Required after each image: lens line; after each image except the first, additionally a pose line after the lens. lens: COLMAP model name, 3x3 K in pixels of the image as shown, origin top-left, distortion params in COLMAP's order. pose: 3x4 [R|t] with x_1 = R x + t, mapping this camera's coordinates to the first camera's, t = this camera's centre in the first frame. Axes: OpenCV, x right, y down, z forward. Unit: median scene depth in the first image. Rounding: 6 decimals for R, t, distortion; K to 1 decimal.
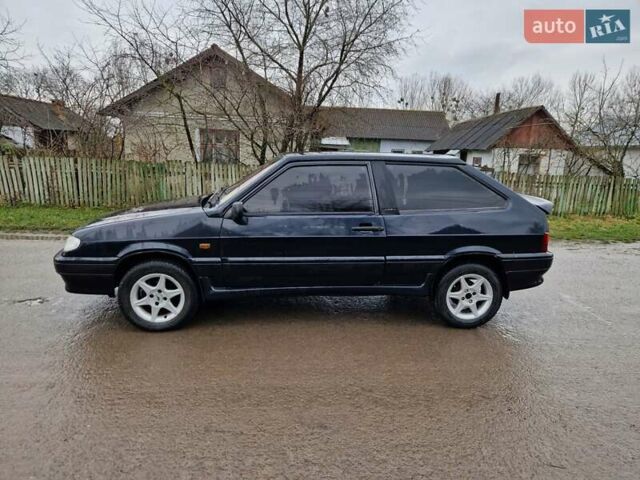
lens RADIAL K [[421.2, 0, 320.0], [0, 421.2, 240.0], [0, 0, 1]] dist [0.033927, -0.002437]
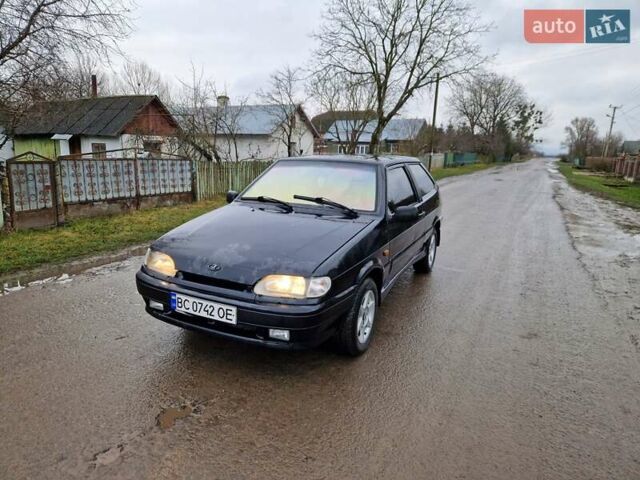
lens RADIAL K [[418.1, 0, 320.0], [0, 418.1, 240.0], [0, 0, 1]] dist [0.024793, -0.001558]
pose [[0.545201, -0.200812, 0.813898, -1.137505], [0.165436, 0.977565, 0.130374, -0.169523], [-0.821819, 0.063568, 0.566191, 0.498087]]
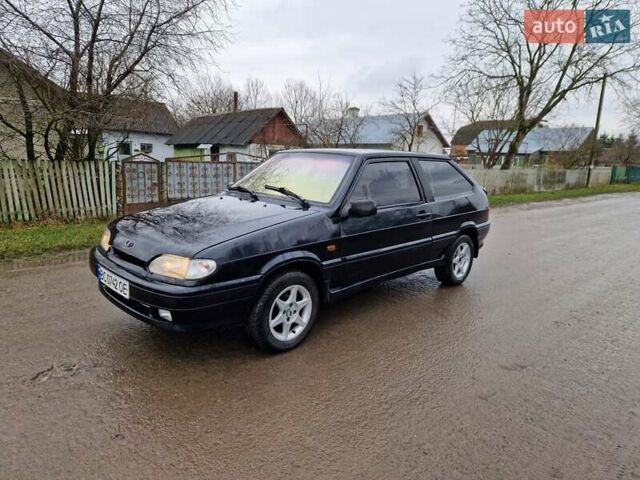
lens RADIAL K [[421.2, 0, 320.0], [0, 421.2, 240.0], [0, 0, 1]] dist [0.033927, -0.002437]
pose [[0.786394, -0.129040, 0.604097, -0.818755], [0.120495, 0.991196, 0.054870, -0.056235], [-0.605859, 0.029641, 0.795020, 0.228695]]
